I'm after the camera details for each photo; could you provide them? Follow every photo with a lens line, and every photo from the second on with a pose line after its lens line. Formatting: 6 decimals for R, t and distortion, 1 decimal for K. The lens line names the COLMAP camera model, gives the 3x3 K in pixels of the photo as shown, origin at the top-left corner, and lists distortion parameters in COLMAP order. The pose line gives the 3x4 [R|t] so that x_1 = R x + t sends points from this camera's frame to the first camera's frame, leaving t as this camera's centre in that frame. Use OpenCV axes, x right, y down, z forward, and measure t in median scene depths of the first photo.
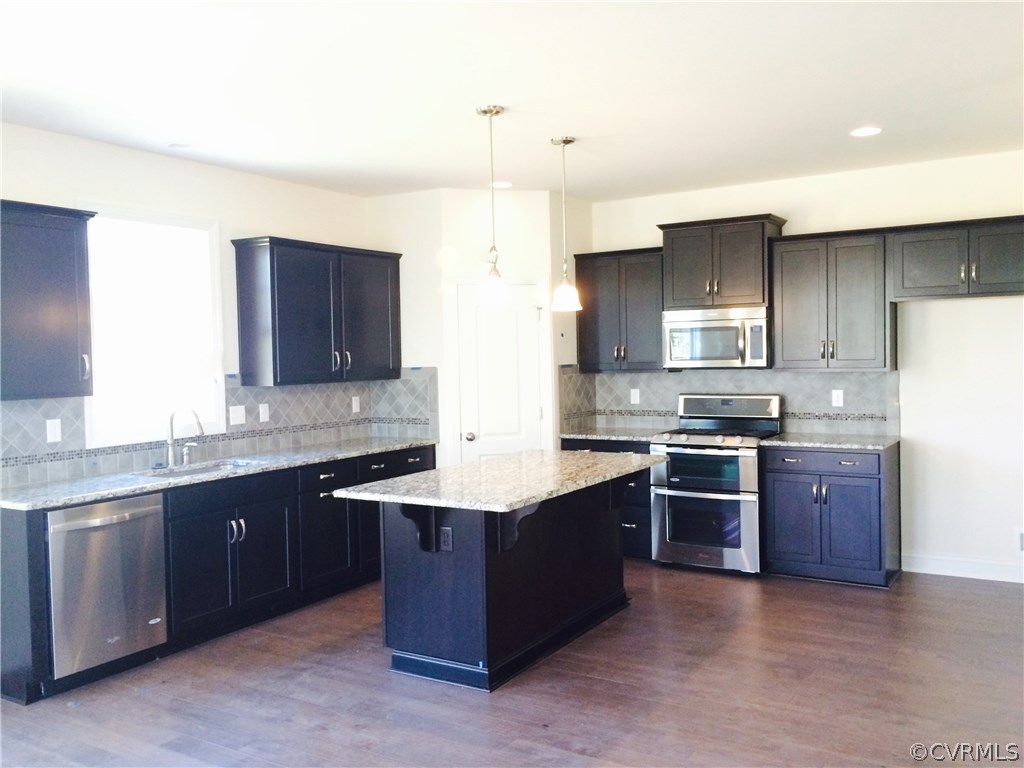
lens RADIAL K [[857.9, 0, 512.0], [0, 857.9, 384.0], [0, 0, 1]] dist [0.007378, -0.012082]
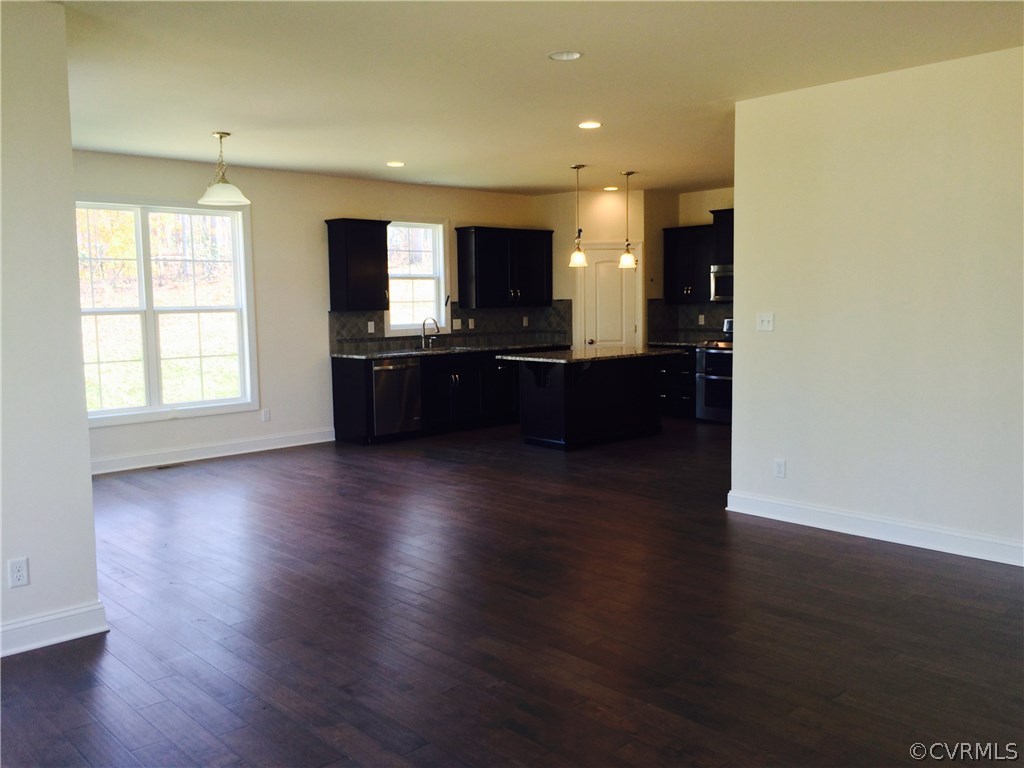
lens RADIAL K [[857.9, 0, 512.0], [0, 857.9, 384.0], [0, 0, 1]] dist [0.007378, -0.012082]
pose [[0.963539, 0.032491, -0.265589, 0.283131], [-0.014294, 0.997433, 0.070164, 0.032914], [0.267187, -0.063809, 0.961530, -0.737535]]
